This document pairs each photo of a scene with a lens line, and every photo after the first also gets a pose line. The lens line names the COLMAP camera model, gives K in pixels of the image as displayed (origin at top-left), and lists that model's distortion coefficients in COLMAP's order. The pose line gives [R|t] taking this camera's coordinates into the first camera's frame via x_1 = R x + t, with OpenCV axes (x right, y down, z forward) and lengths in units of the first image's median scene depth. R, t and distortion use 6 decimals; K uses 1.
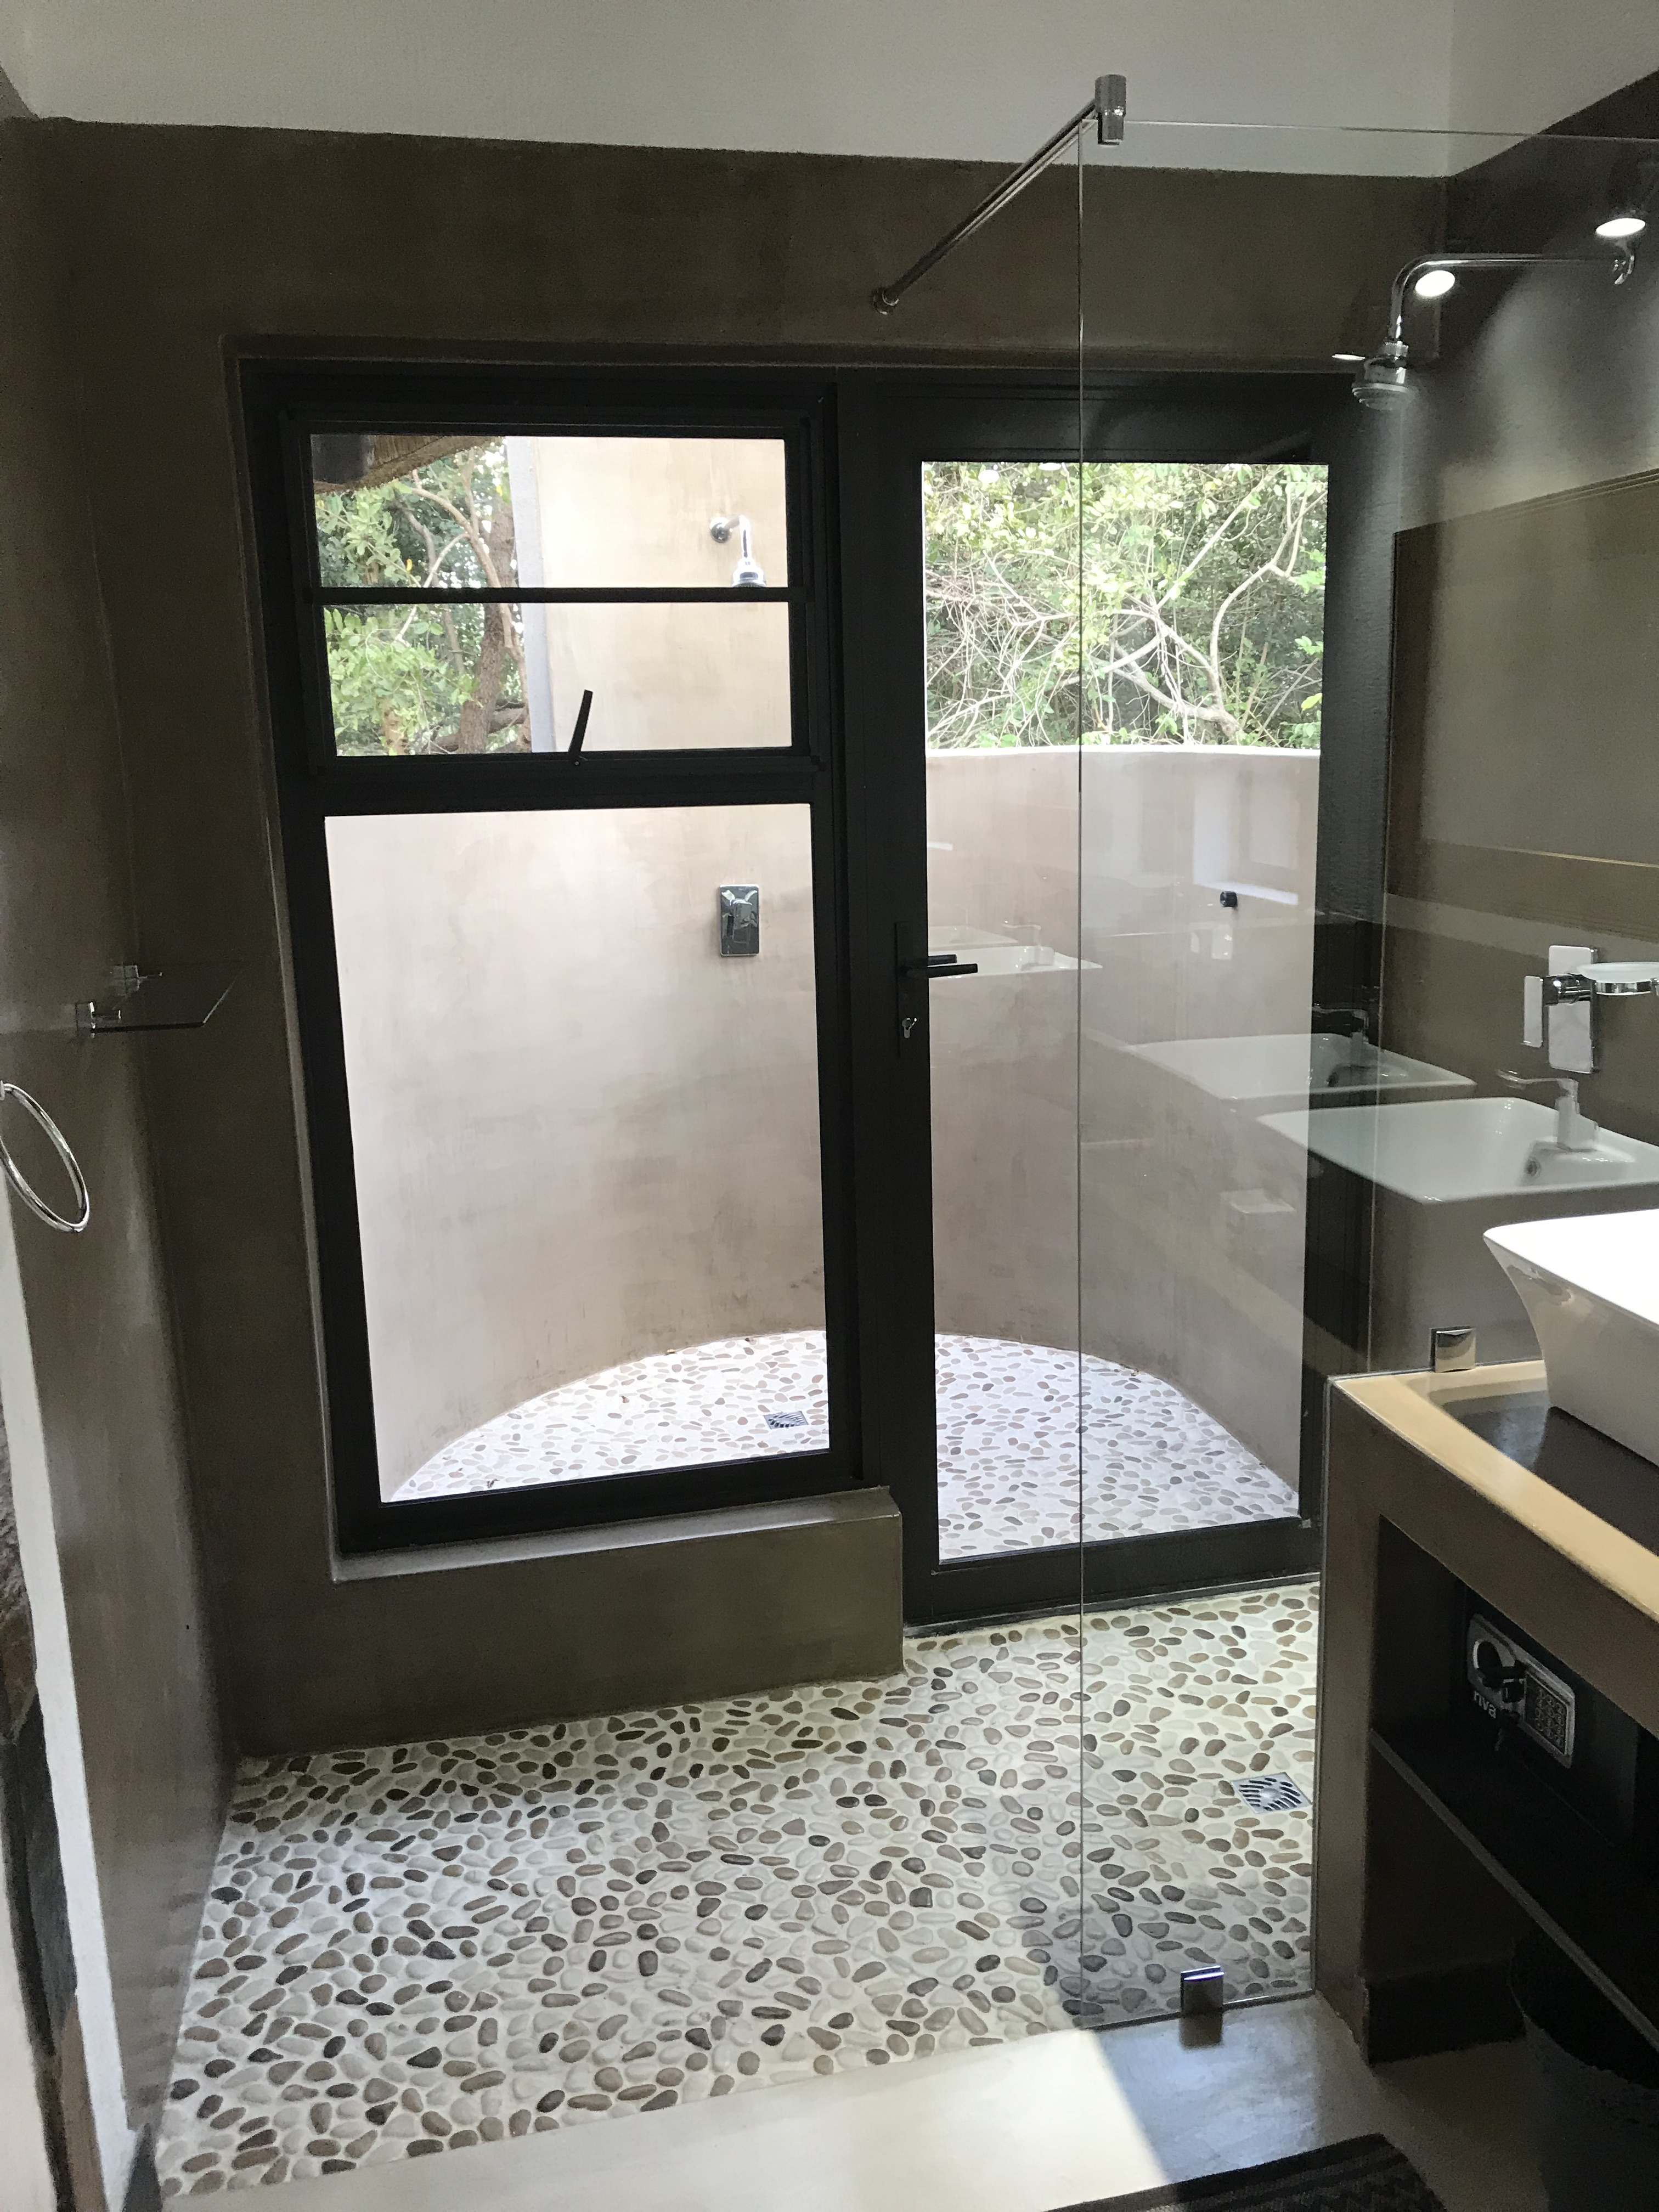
lens RADIAL K [[1856.1, 0, 817.8], [0, 1856.1, 1121.1], [0, 0, 1]] dist [0.064018, -0.032409]
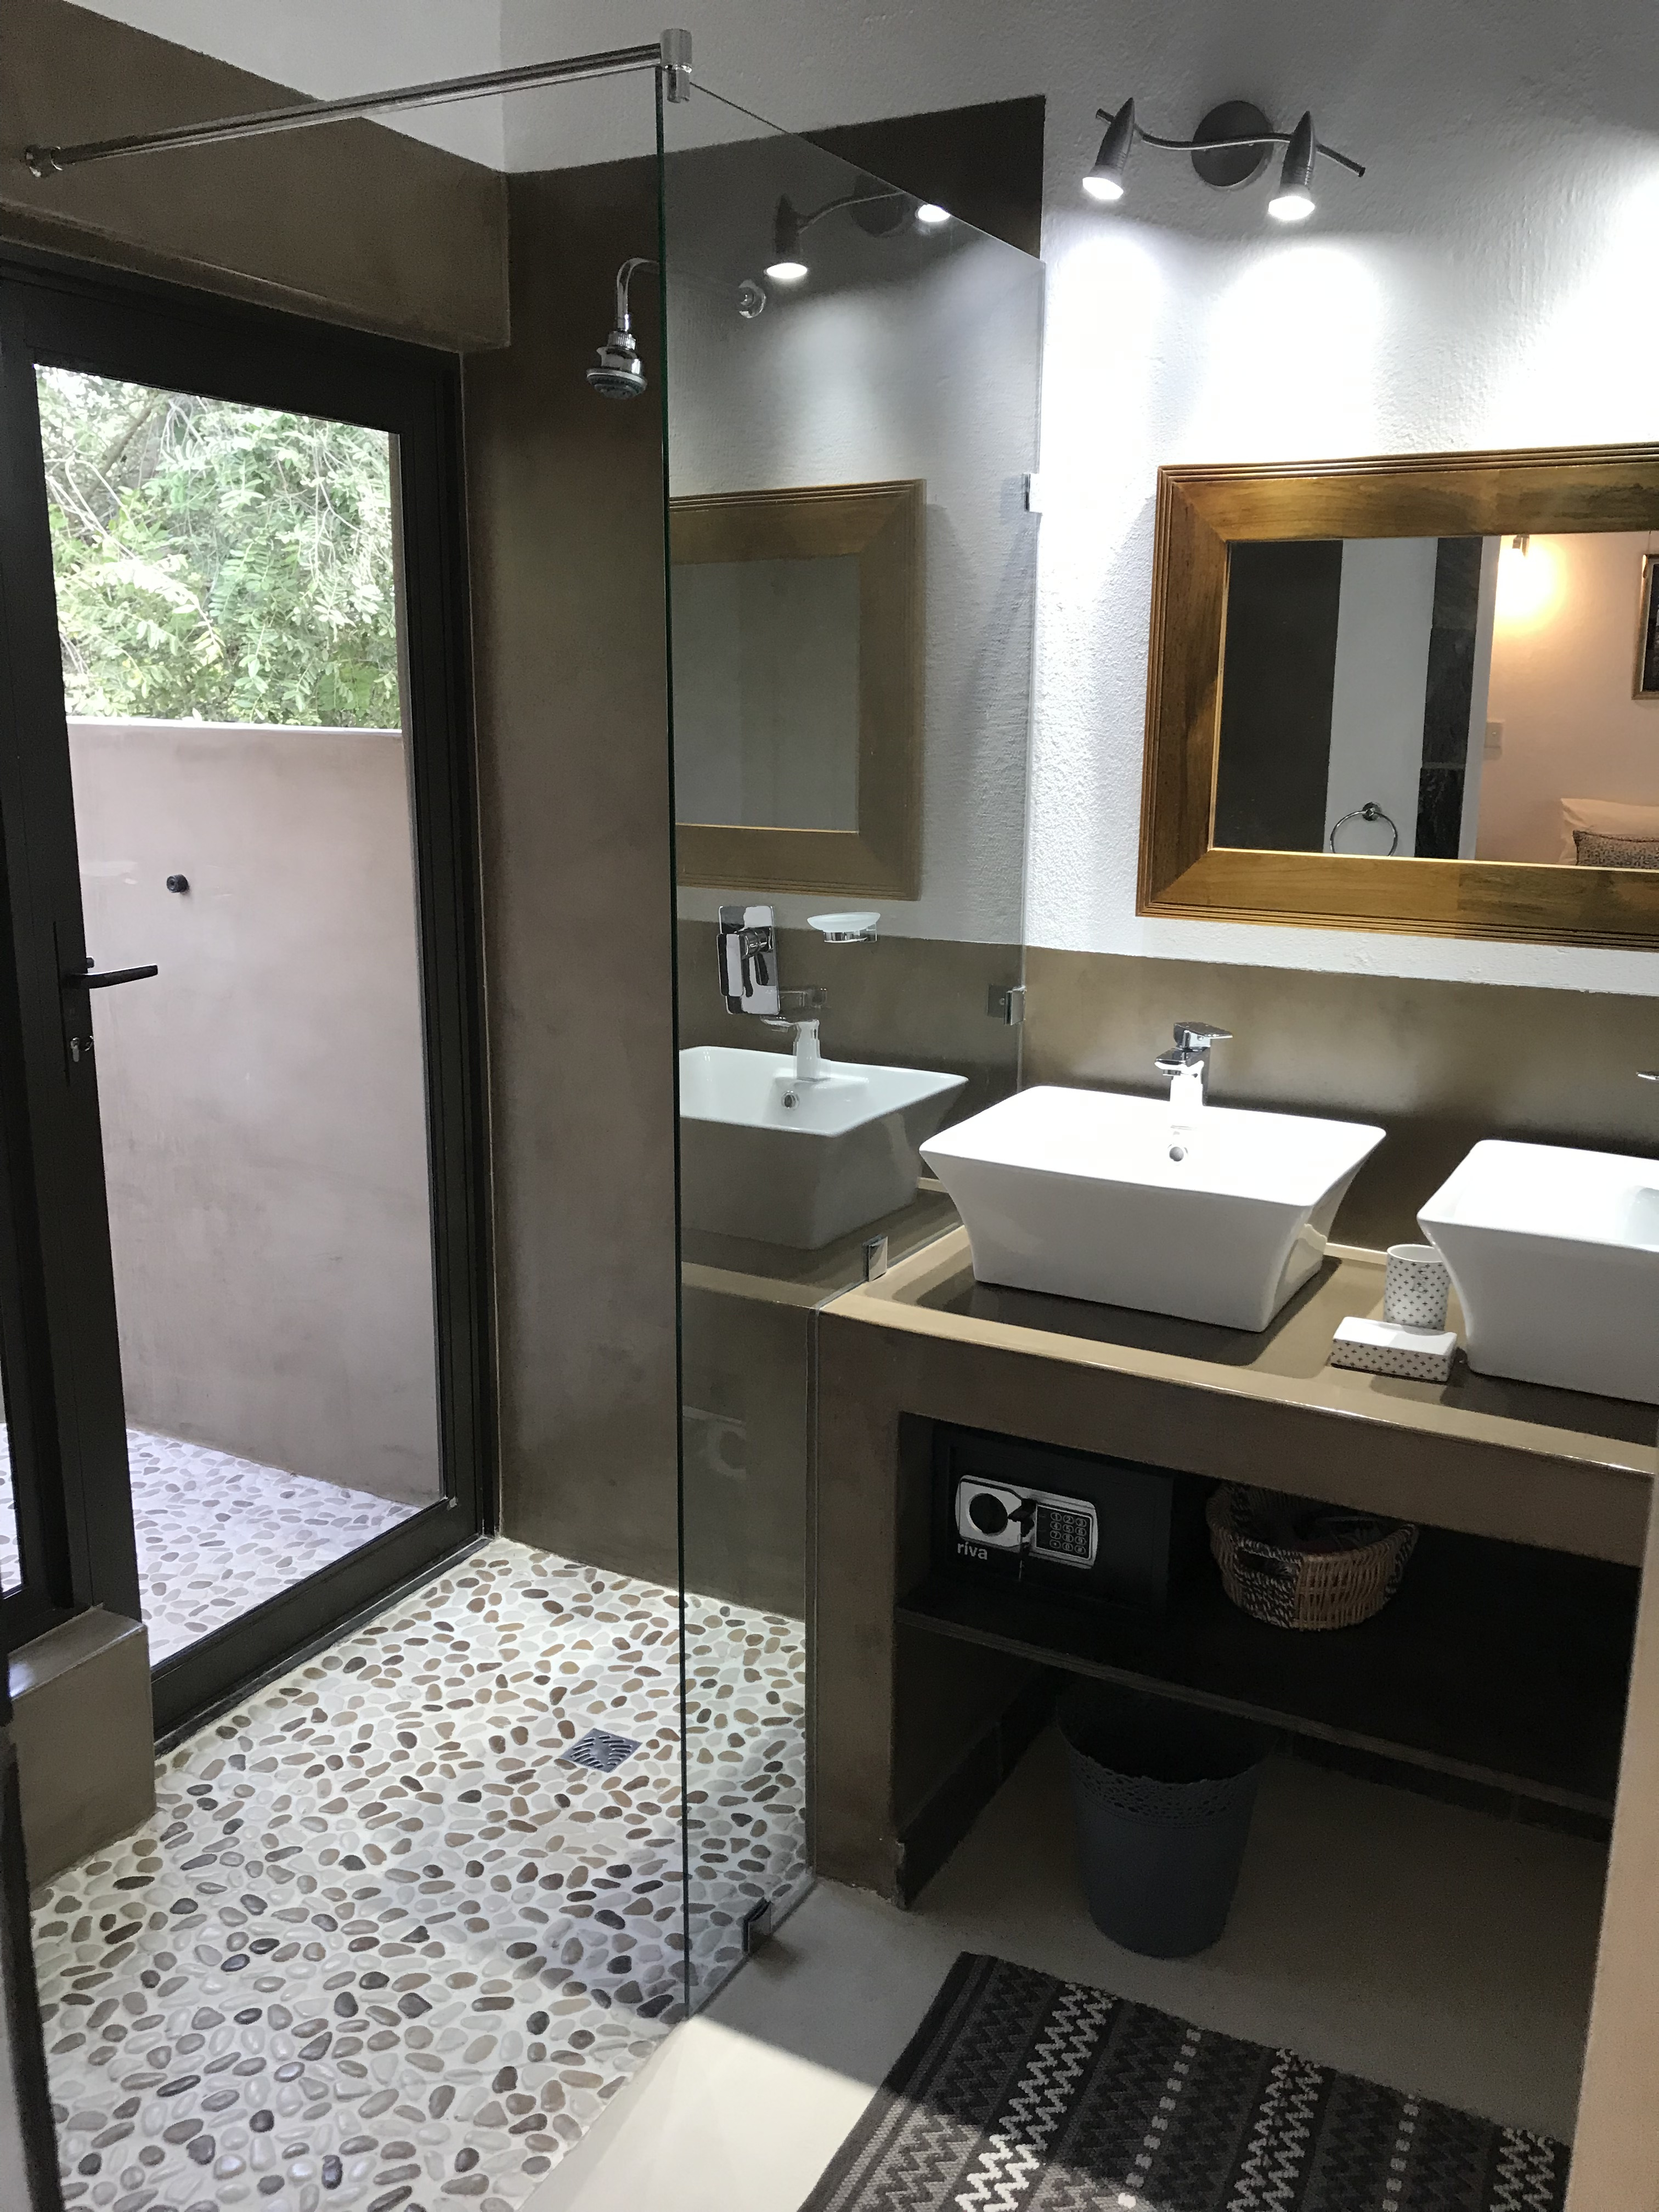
lens RADIAL K [[1856.1, 0, 816.6], [0, 1856.1, 1105.3], [0, 0, 1]] dist [0.064018, -0.032409]
pose [[0.655966, -0.135585, 0.742513, -0.379108], [0.139274, 0.988584, 0.057478, -0.028722], [-0.741830, 0.065709, 0.667361, 0.209048]]
